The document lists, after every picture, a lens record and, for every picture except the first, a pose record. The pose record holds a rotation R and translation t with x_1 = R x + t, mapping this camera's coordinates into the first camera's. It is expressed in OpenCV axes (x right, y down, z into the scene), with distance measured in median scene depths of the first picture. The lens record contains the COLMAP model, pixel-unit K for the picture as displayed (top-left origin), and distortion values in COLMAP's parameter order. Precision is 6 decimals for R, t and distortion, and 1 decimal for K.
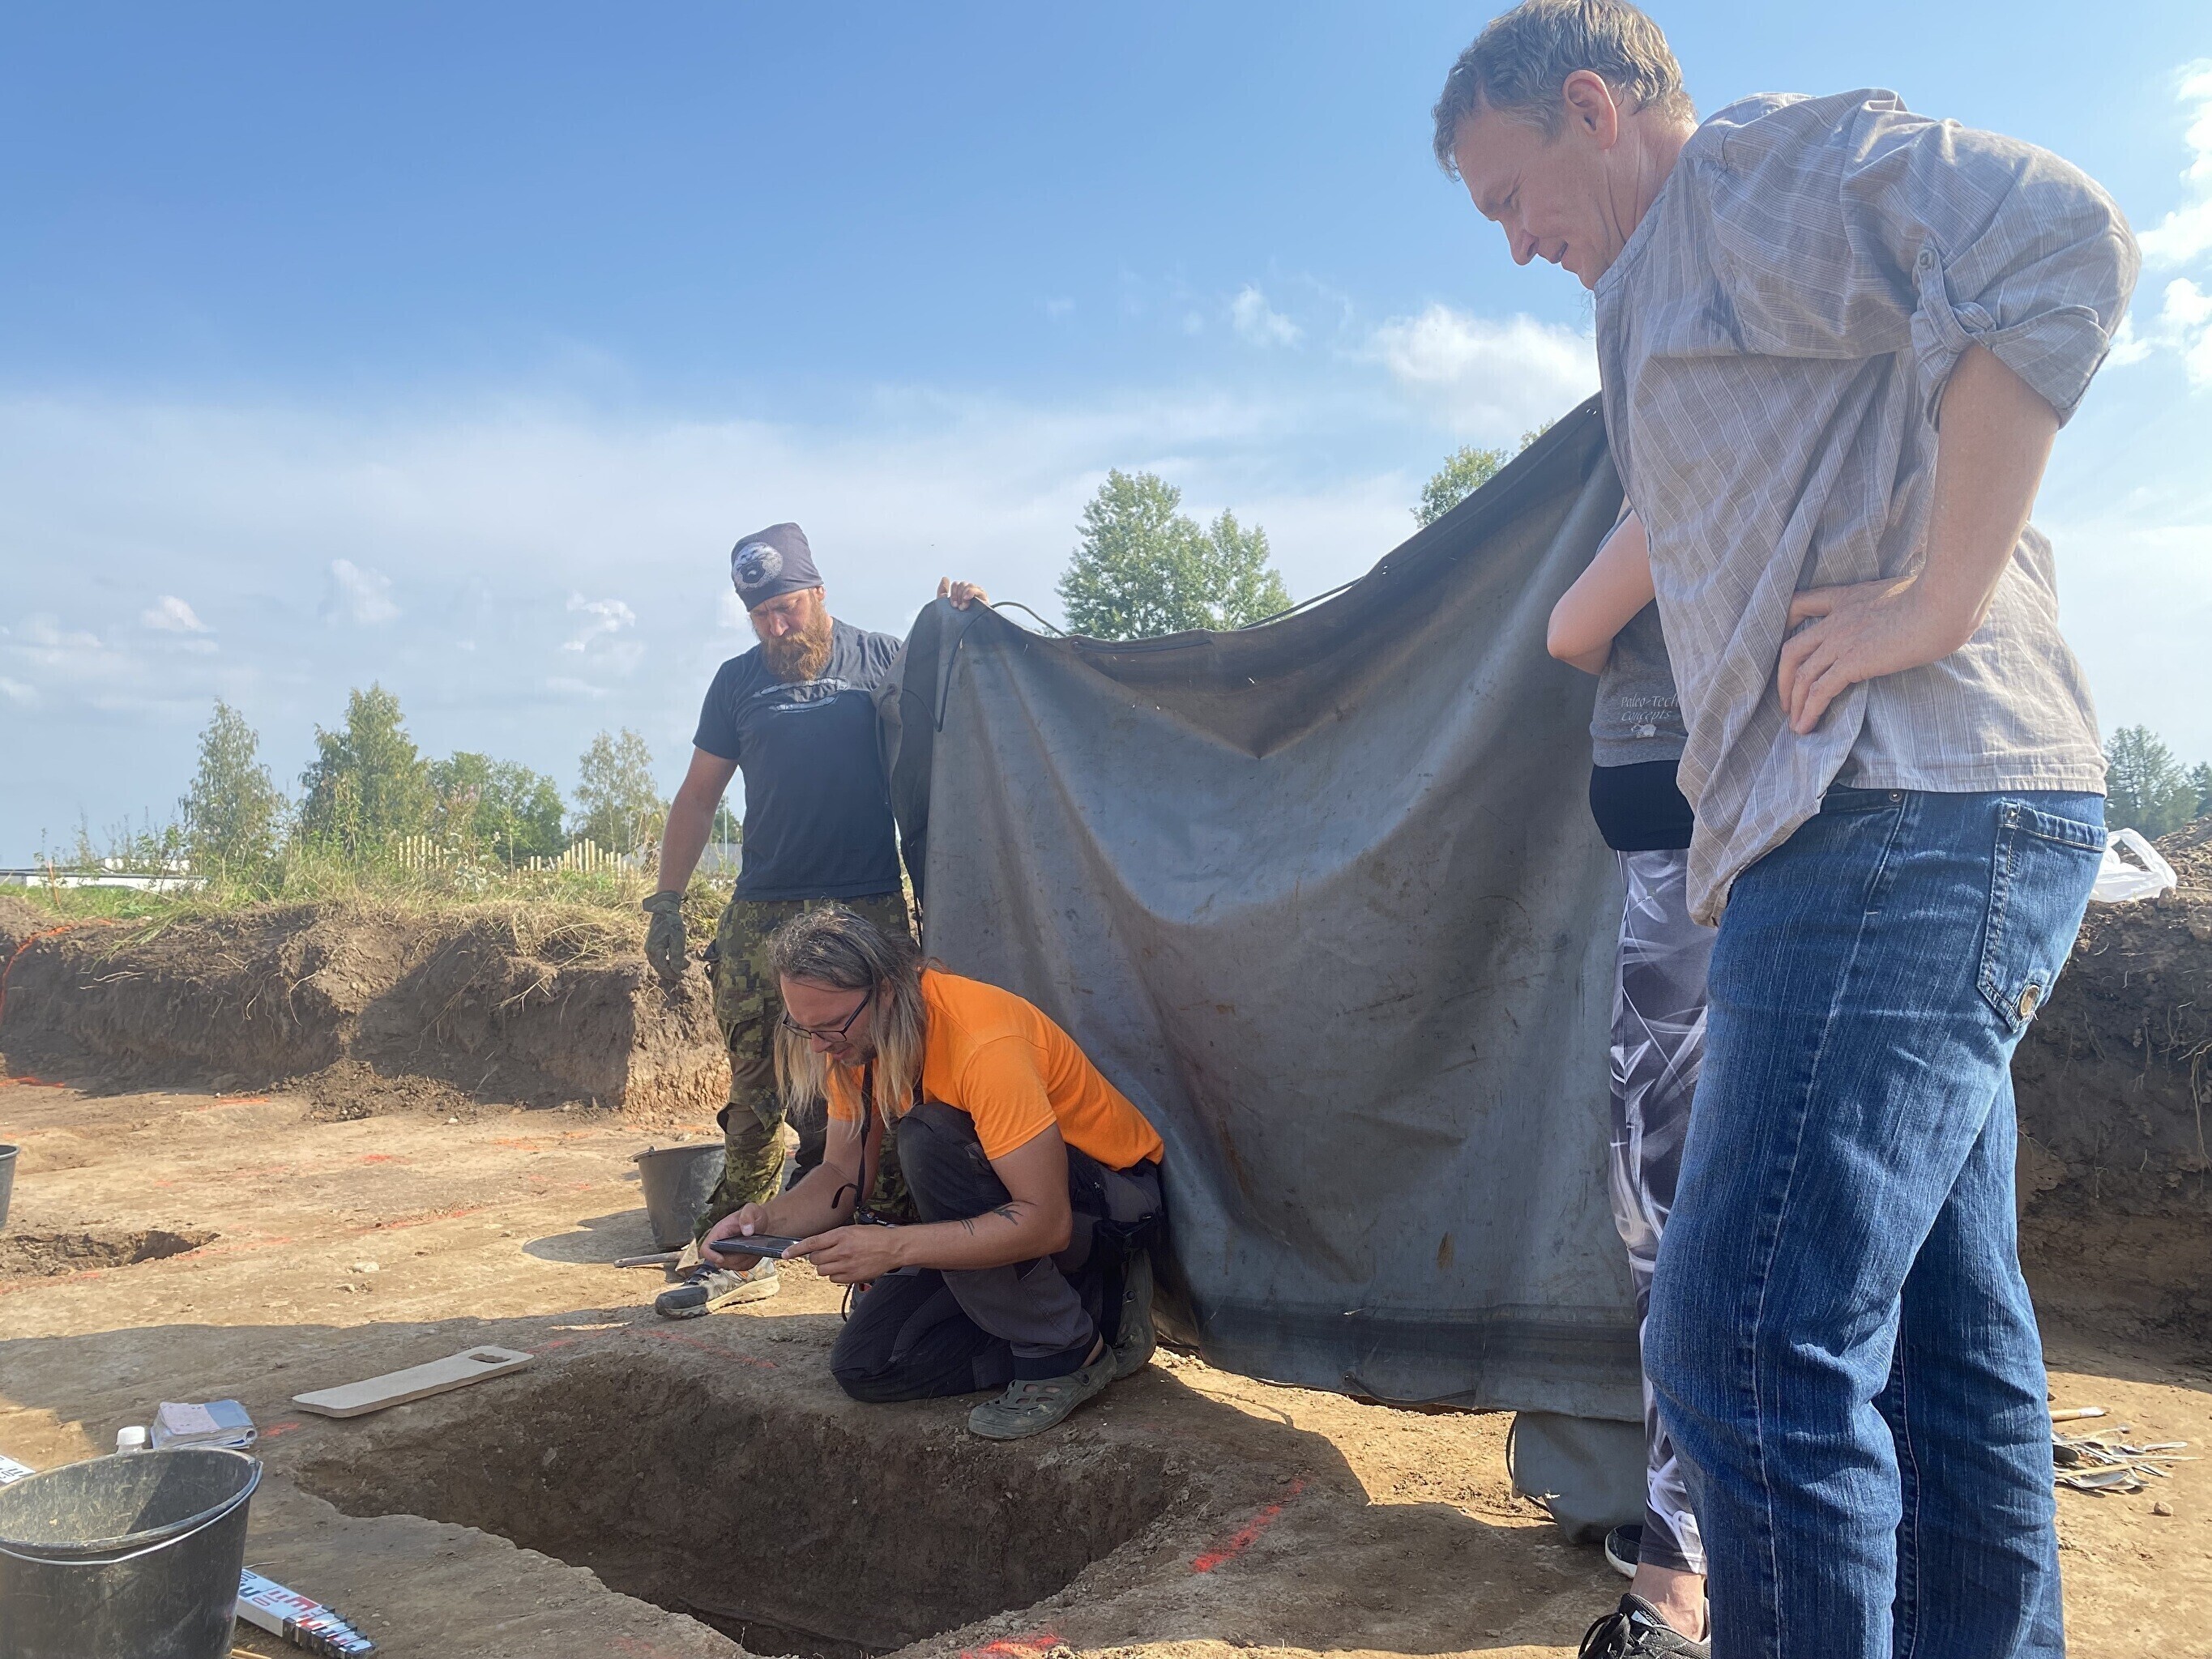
lens RADIAL K [[1682.7, 0, 1095.4], [0, 1682.7, 794.5], [0, 0, 1]] dist [0.019060, -0.017138]
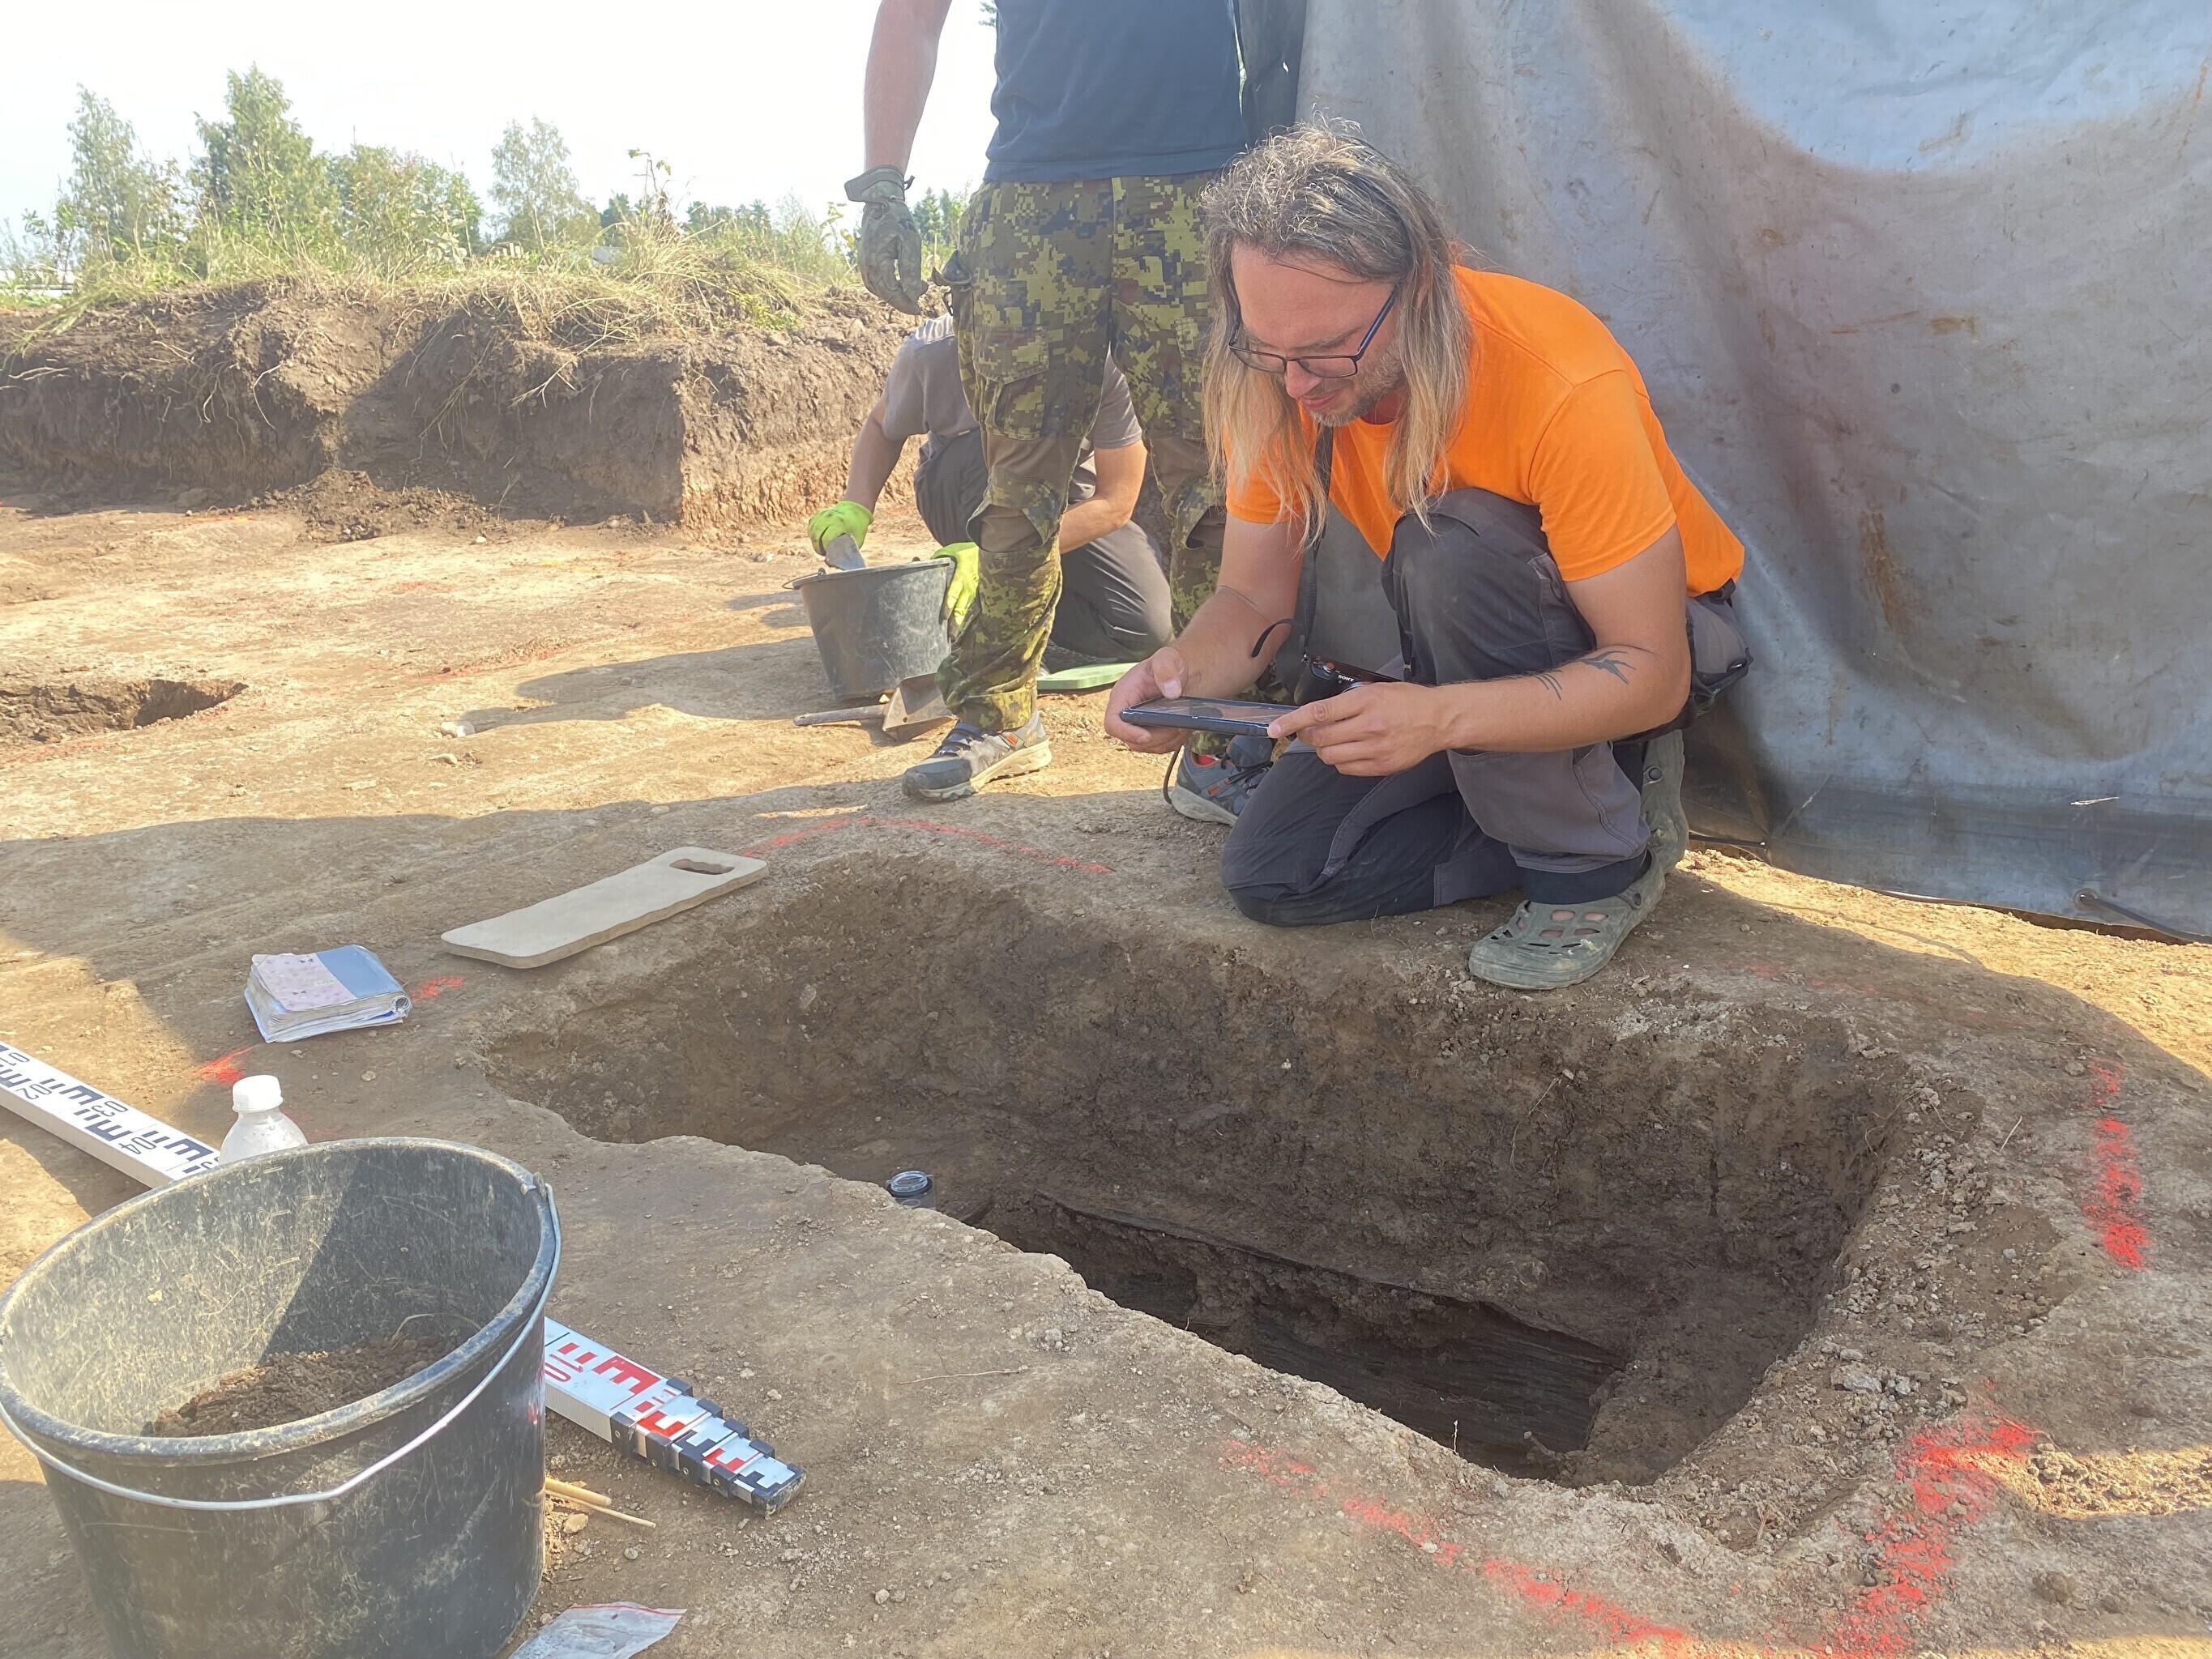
lens RADIAL K [[1682.7, 0, 1095.4], [0, 1682.7, 794.5], [0, 0, 1]] dist [0.019060, -0.017138]
pose [[0.999598, -0.016574, 0.022985, -0.112761], [0.007883, 0.941739, 0.336251, 0.038358], [-0.027219, -0.335935, 0.941492, 0.185778]]
